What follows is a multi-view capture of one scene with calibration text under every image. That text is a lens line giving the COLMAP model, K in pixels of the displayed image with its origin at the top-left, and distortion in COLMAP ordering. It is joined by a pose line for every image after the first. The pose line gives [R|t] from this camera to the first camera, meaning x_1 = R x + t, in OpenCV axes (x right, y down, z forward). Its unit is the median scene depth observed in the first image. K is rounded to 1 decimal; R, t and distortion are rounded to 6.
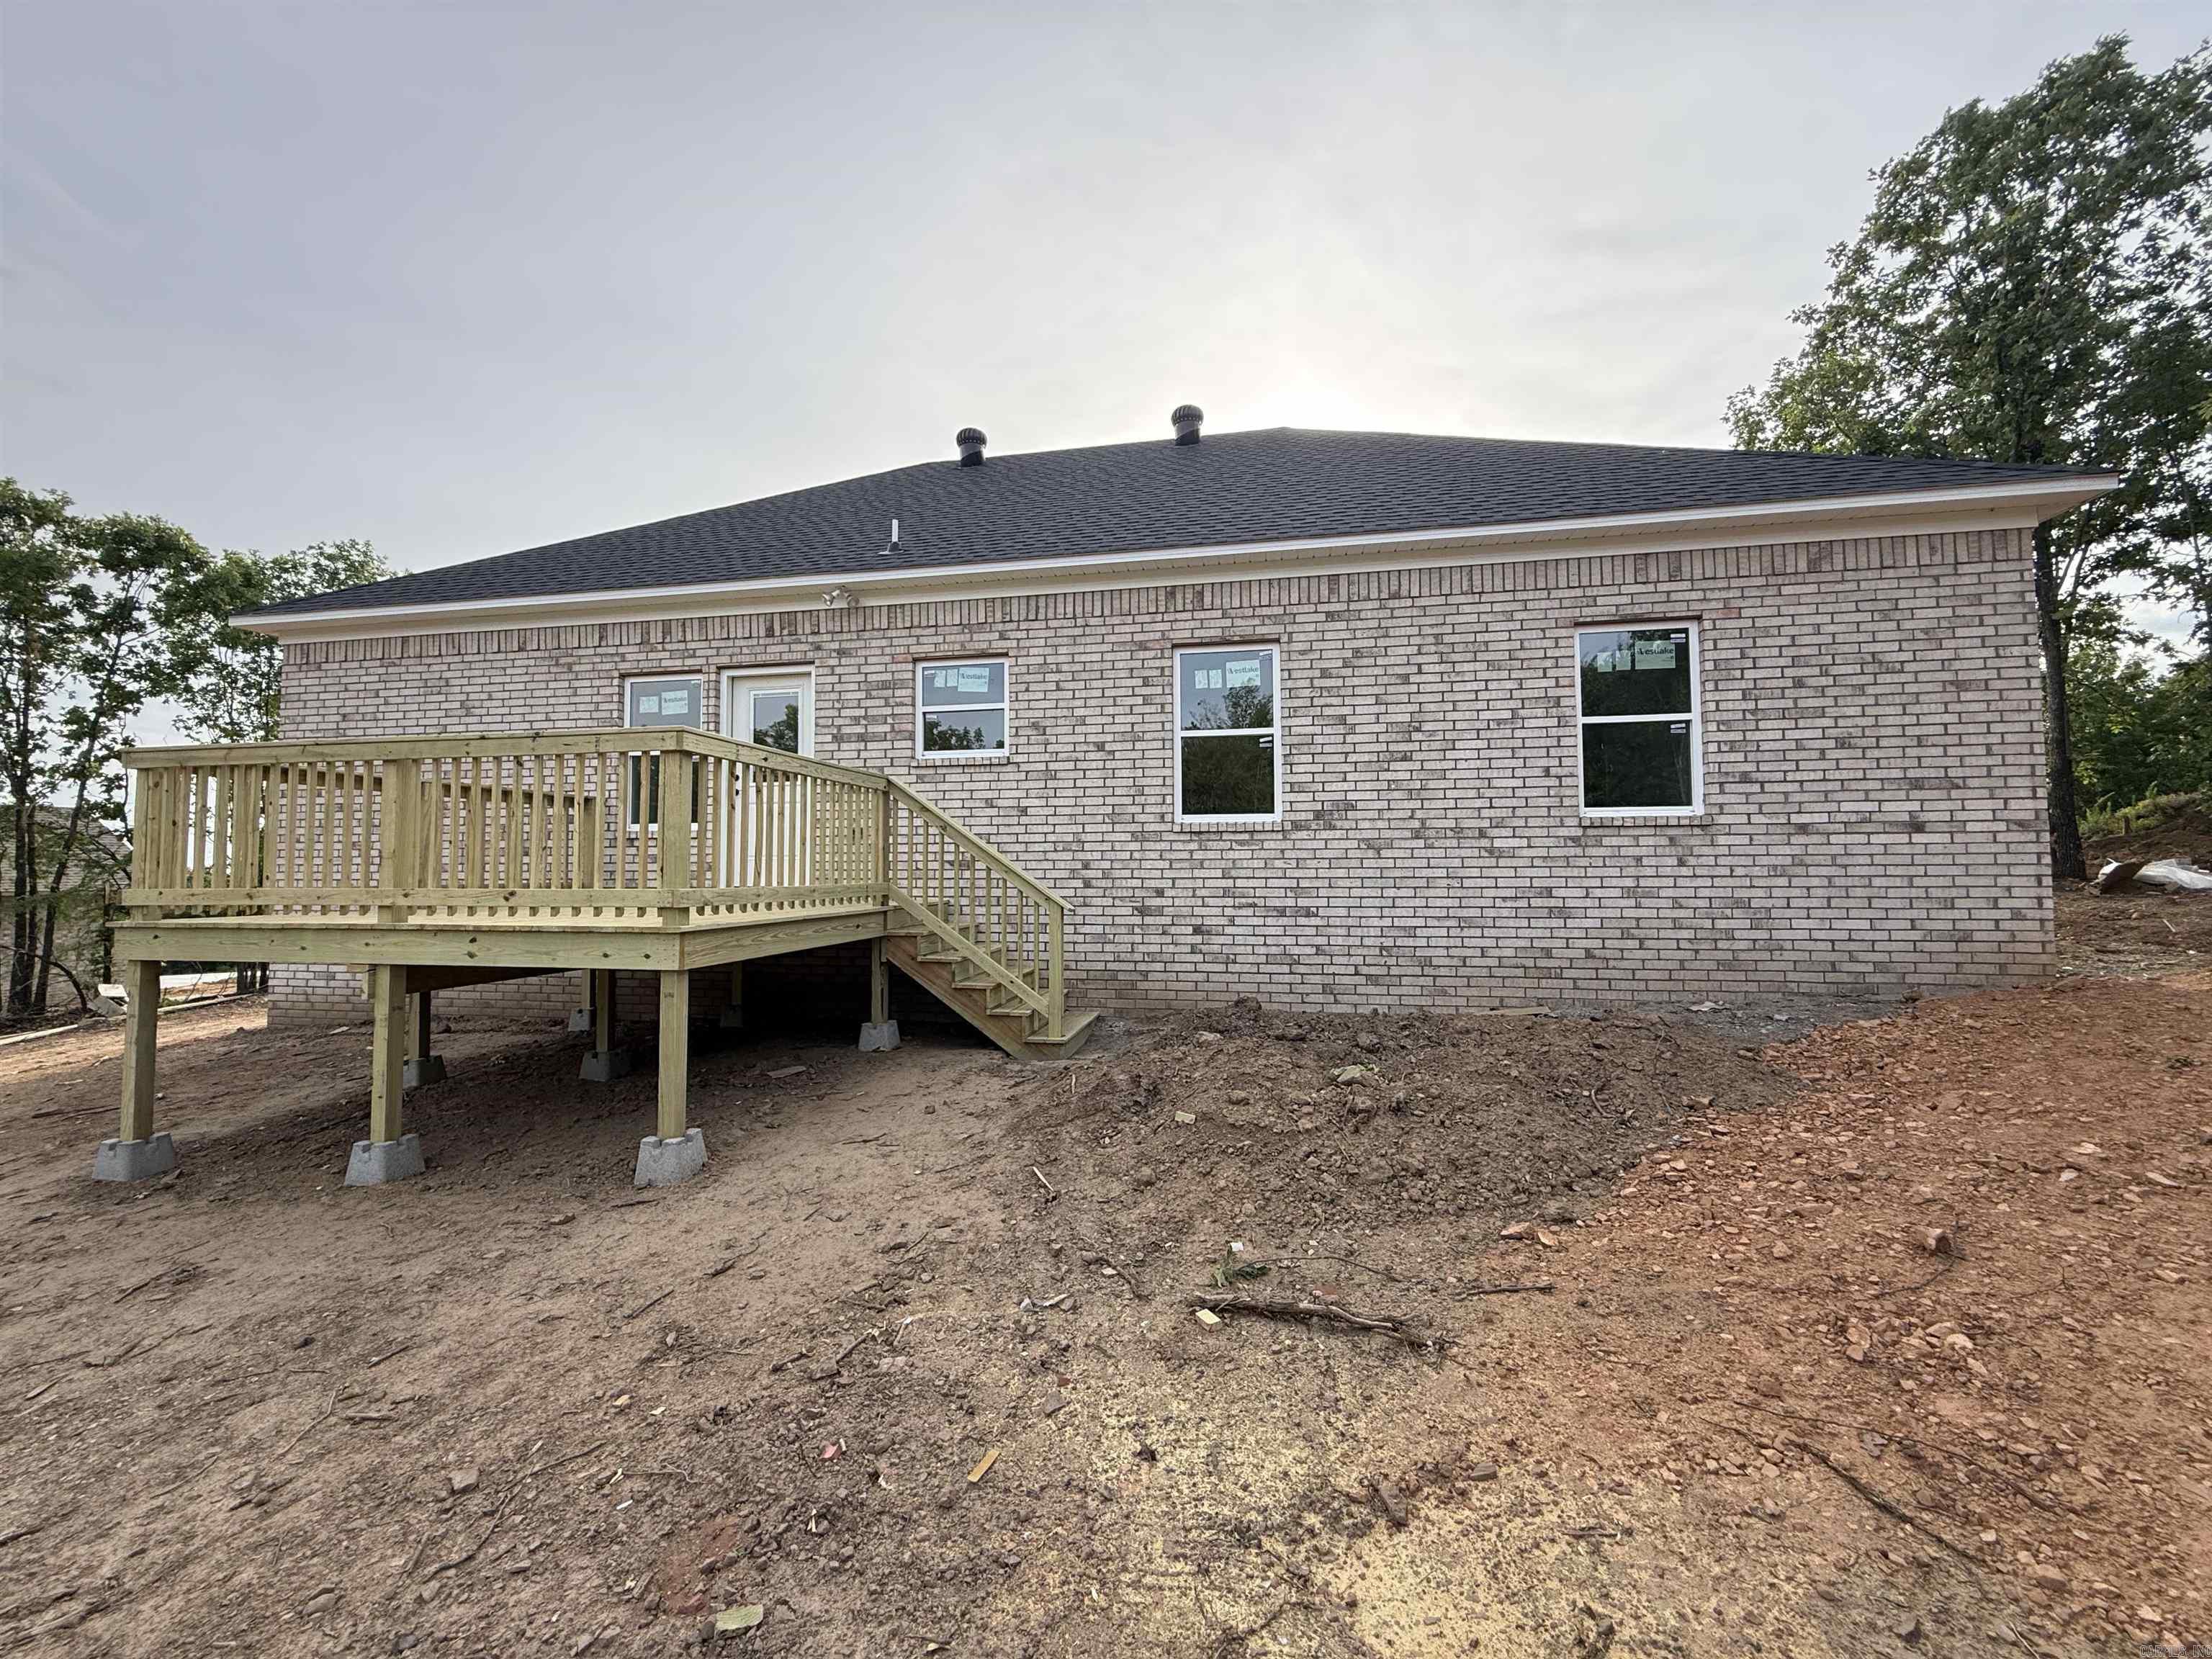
lens RADIAL K [[880.3, 0, 1097.4], [0, 880.3, 830.1], [0, 0, 1]] dist [0.000497, -0.000094]
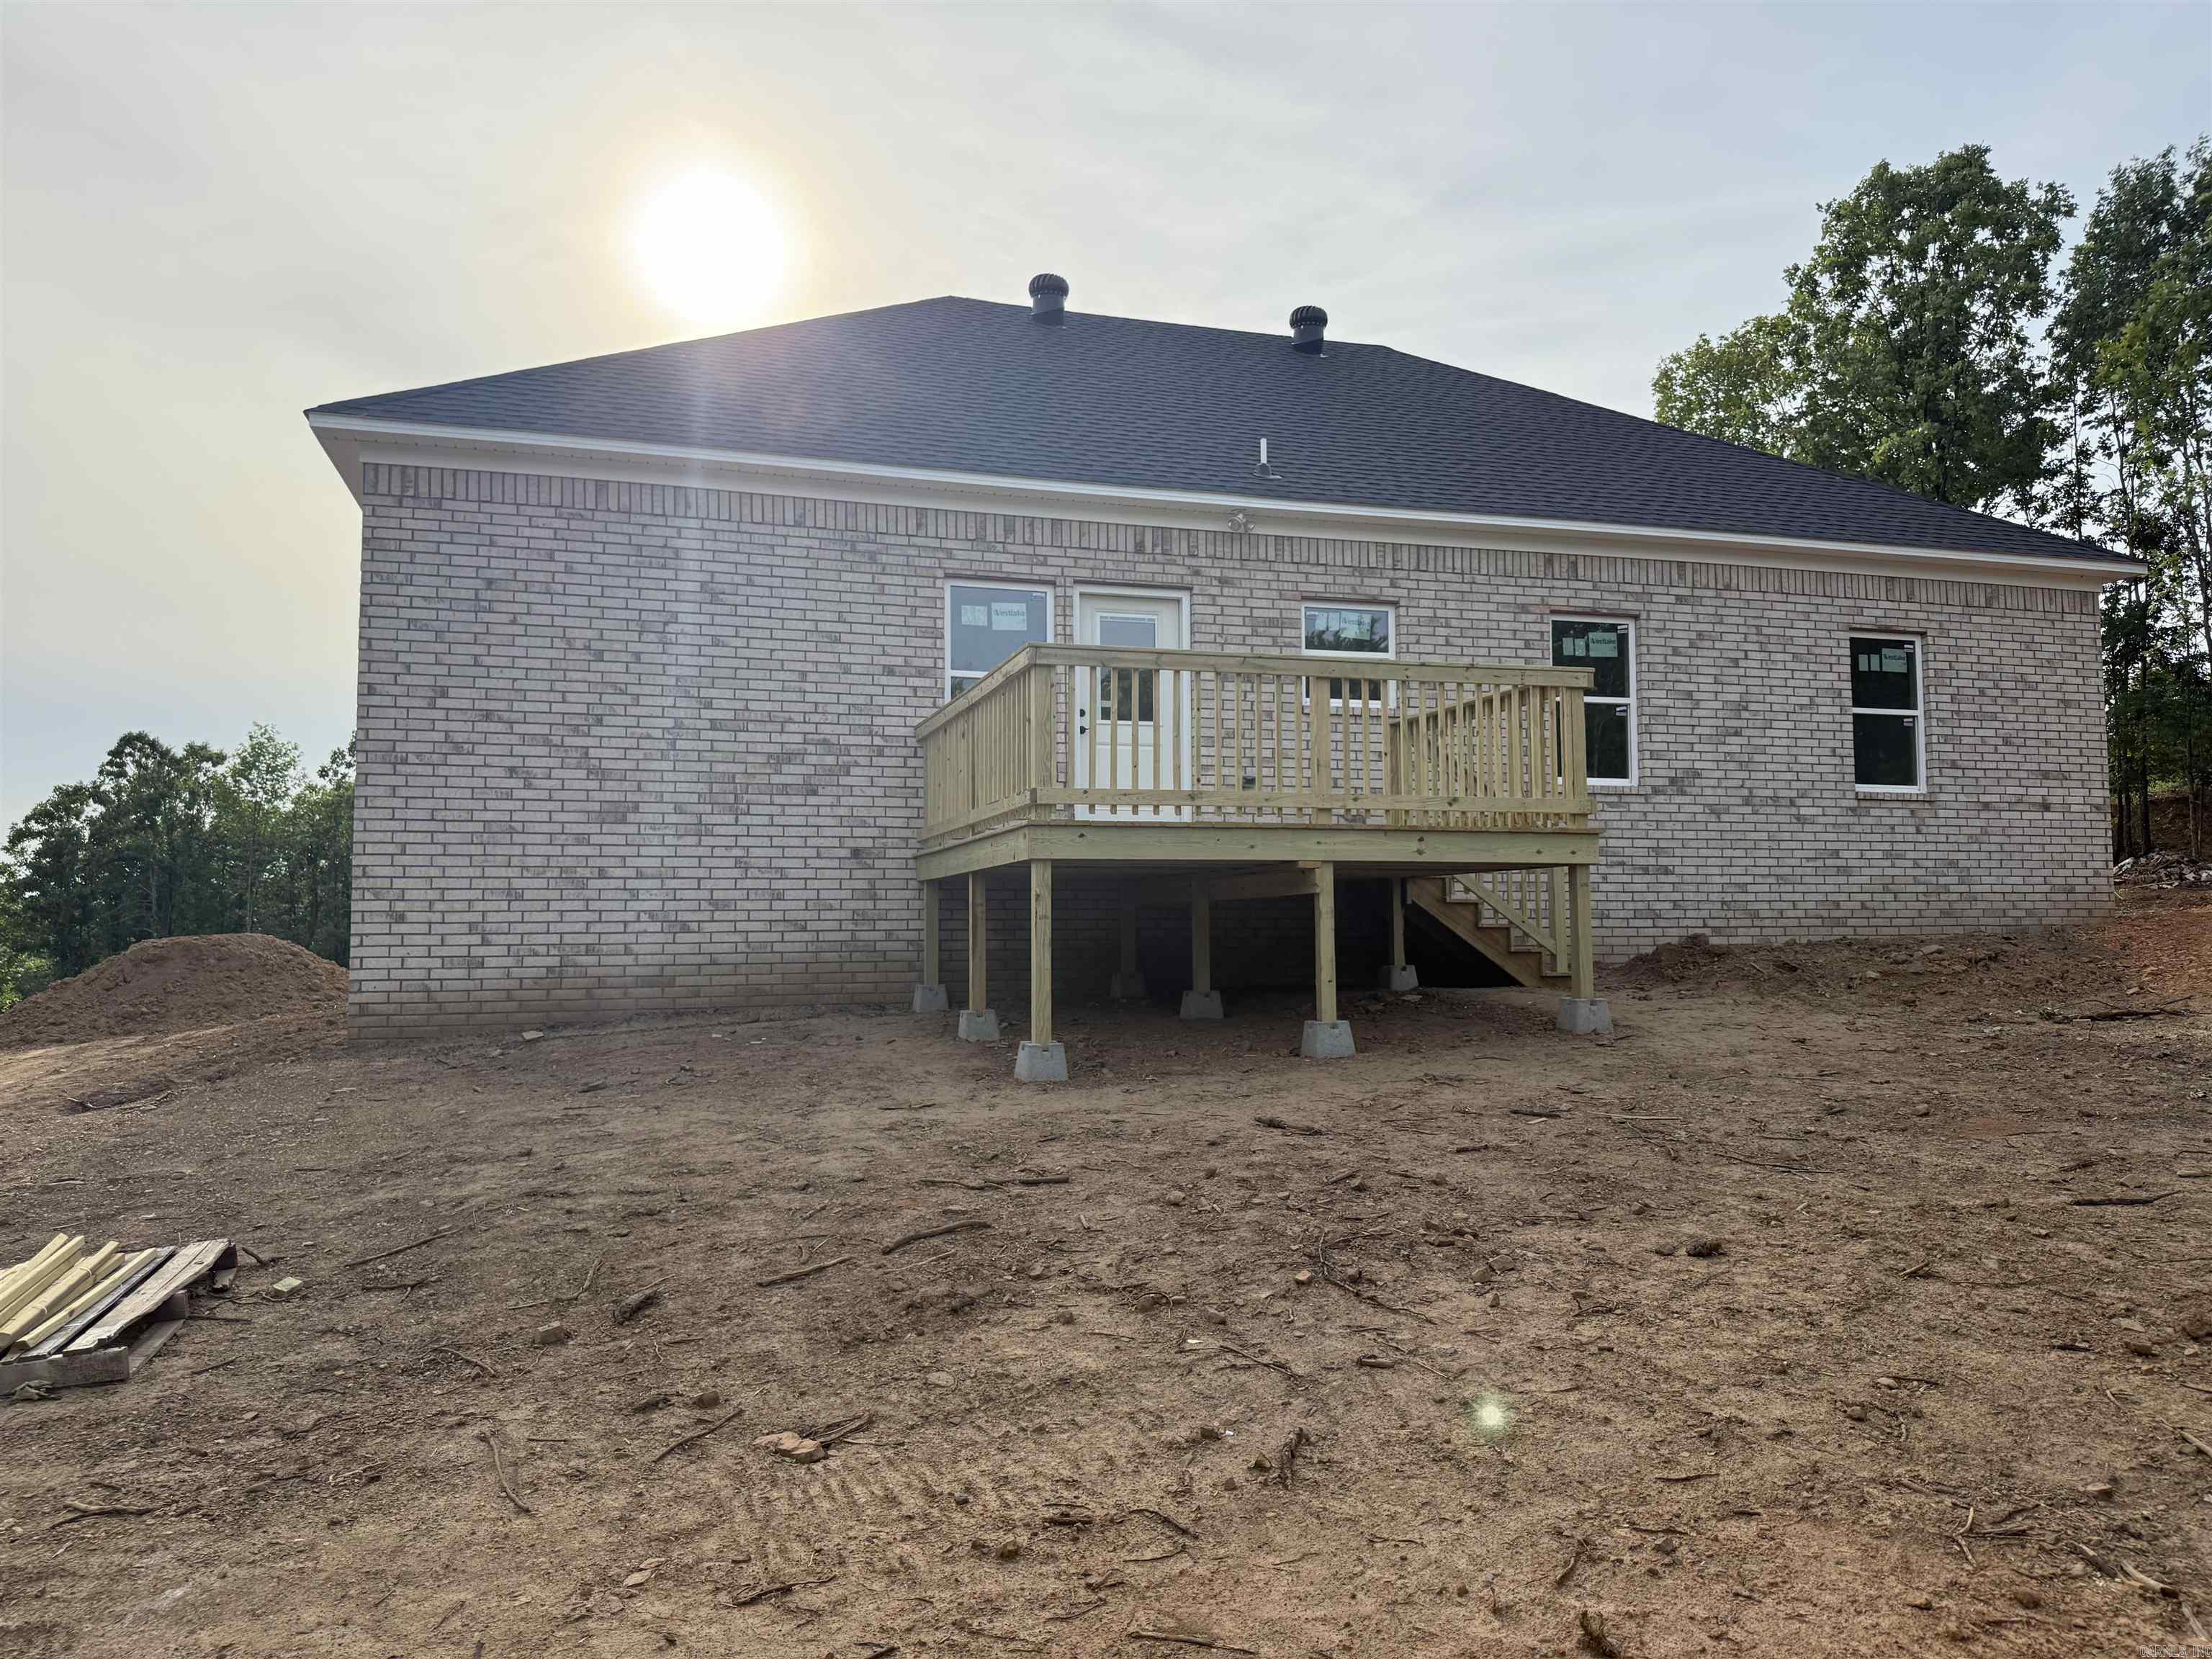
lens RADIAL K [[1542.5, 0, 1100.8], [0, 1542.5, 826.0], [0, 0, 1]] dist [0.177360, -0.325447]
pose [[0.880446, 0.031775, 0.473081, -1.292609], [-0.019604, 0.999338, -0.030636, 0.112049], [-0.473741, 0.017699, 0.880486, -0.373371]]
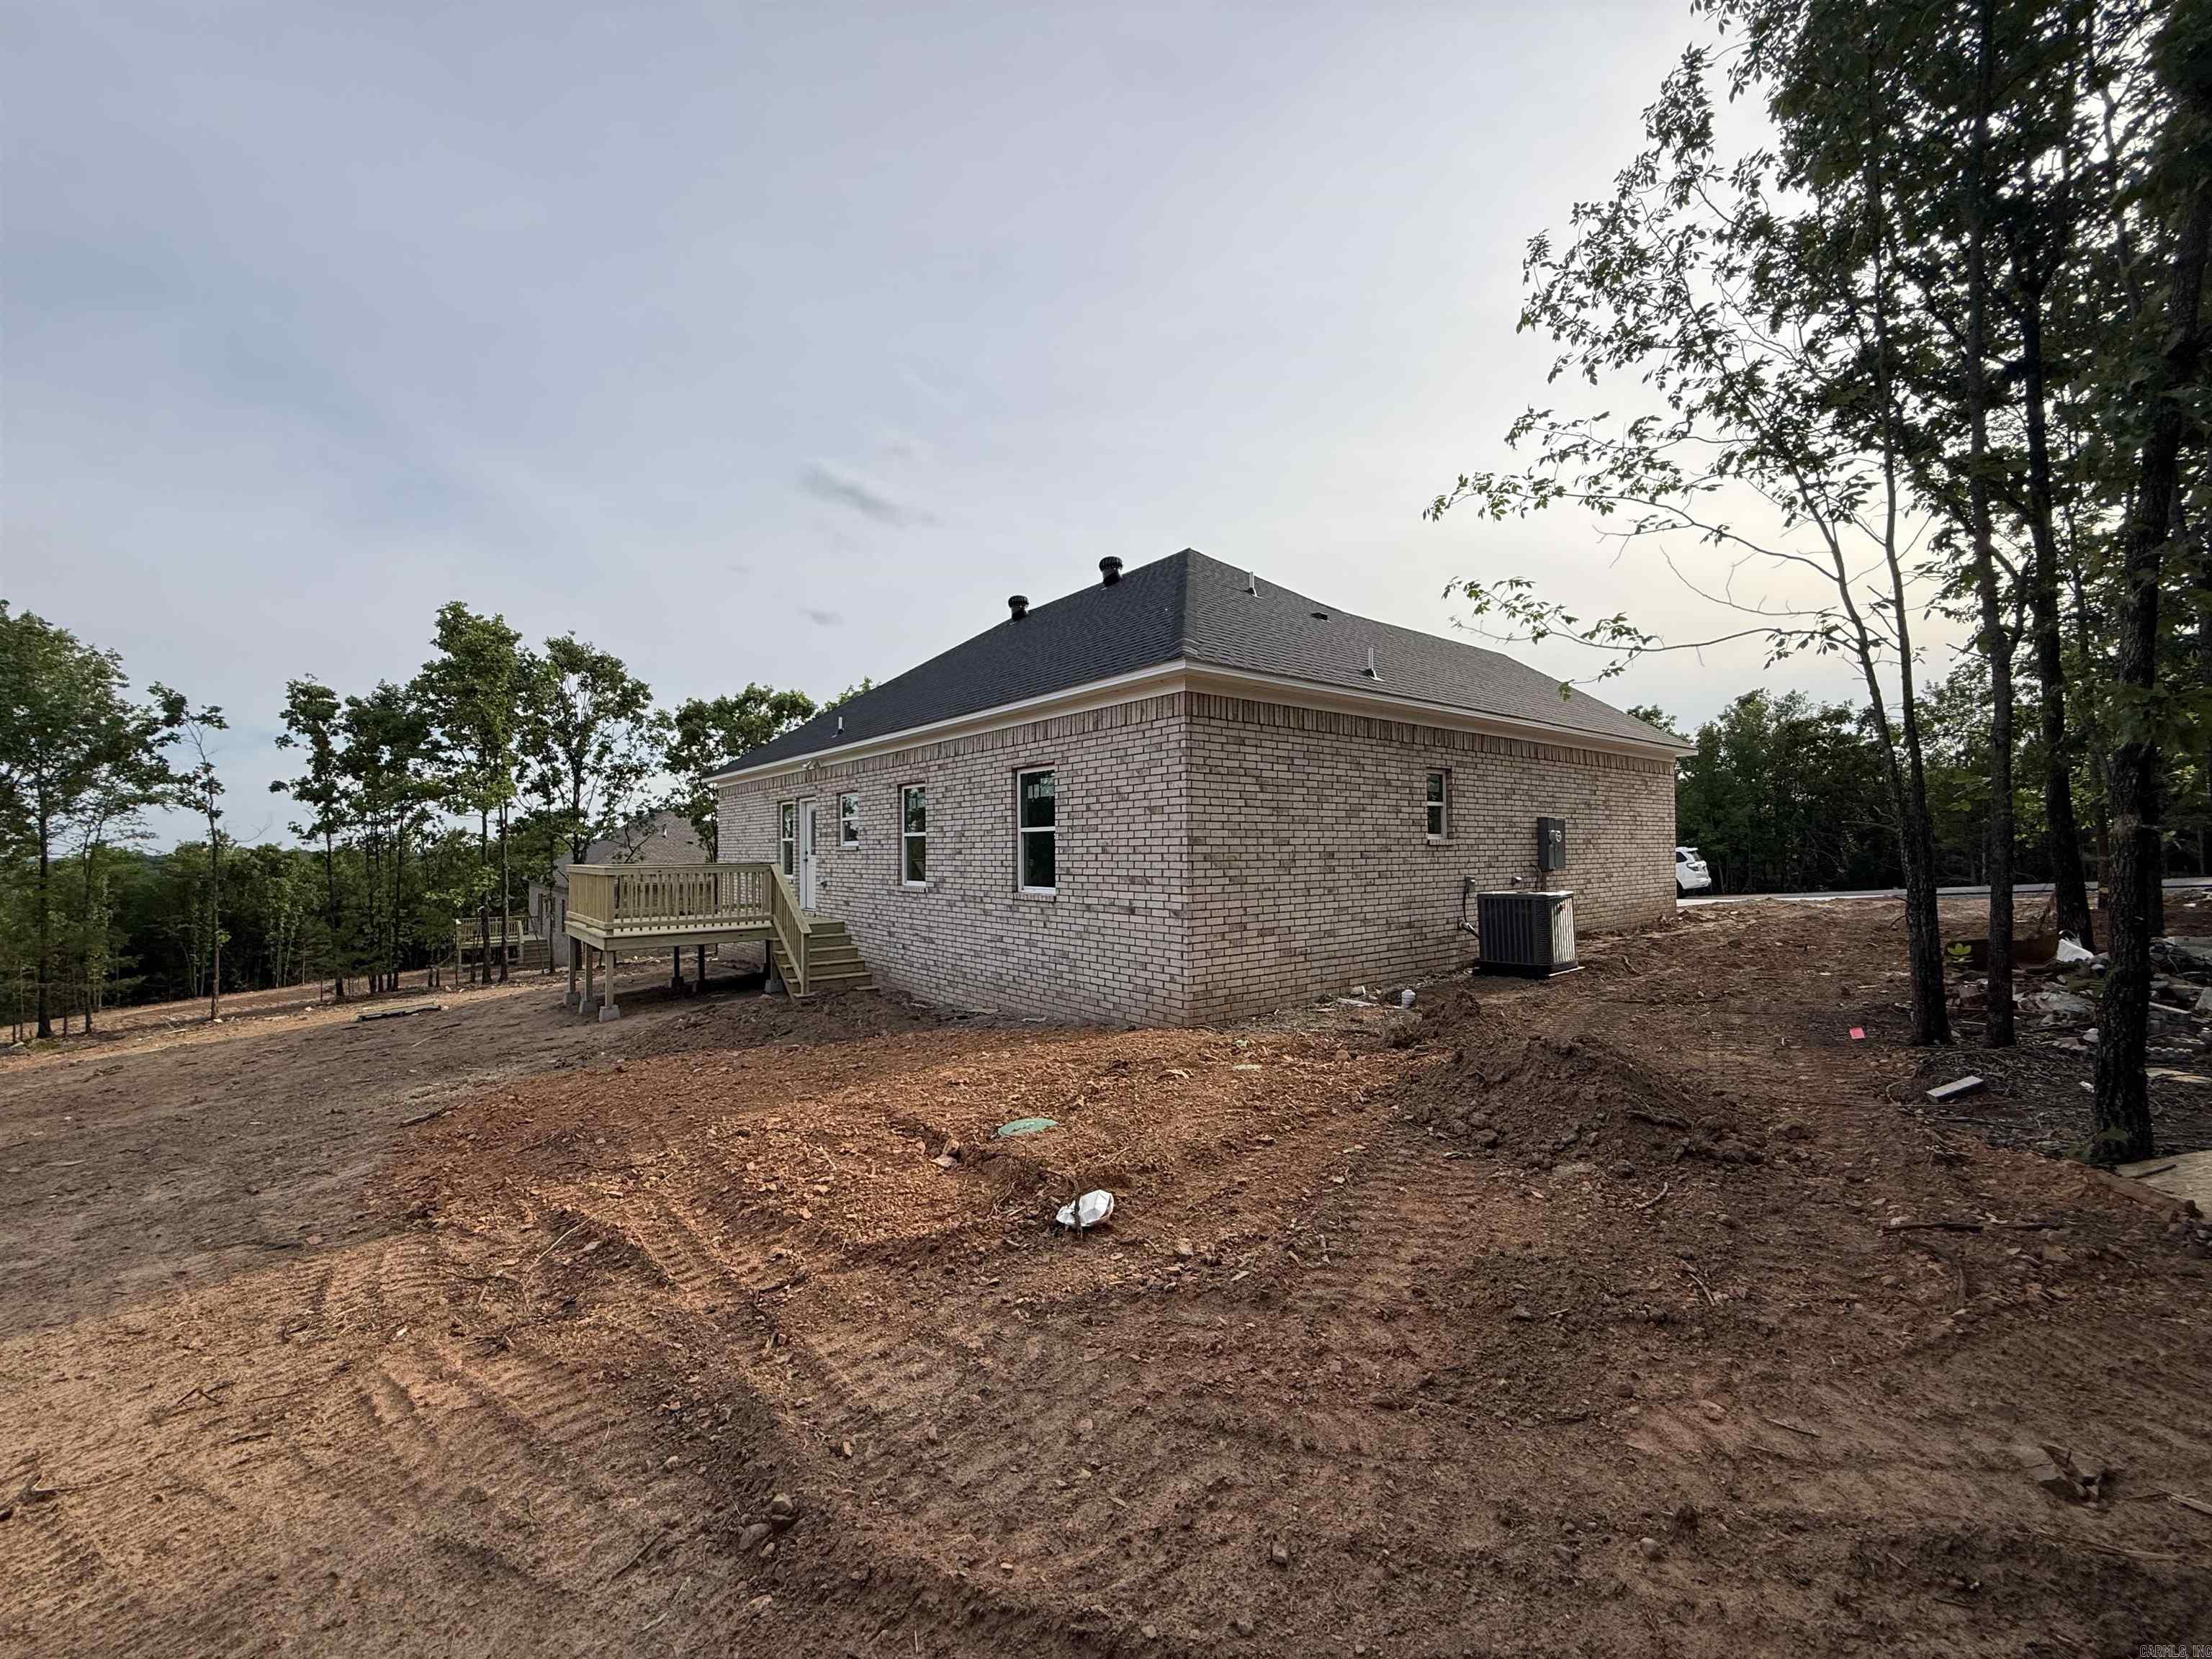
lens RADIAL K [[879.8, 0, 1101.8], [0, 879.8, 825.3], [0, 0, 1]] dist [0.000273, -0.000754]
pose [[0.766937, -0.019941, -0.641413, 1.606159], [0.037004, 0.999228, 0.013181, -0.143669], [0.640655, -0.033844, 0.767083, -0.099876]]
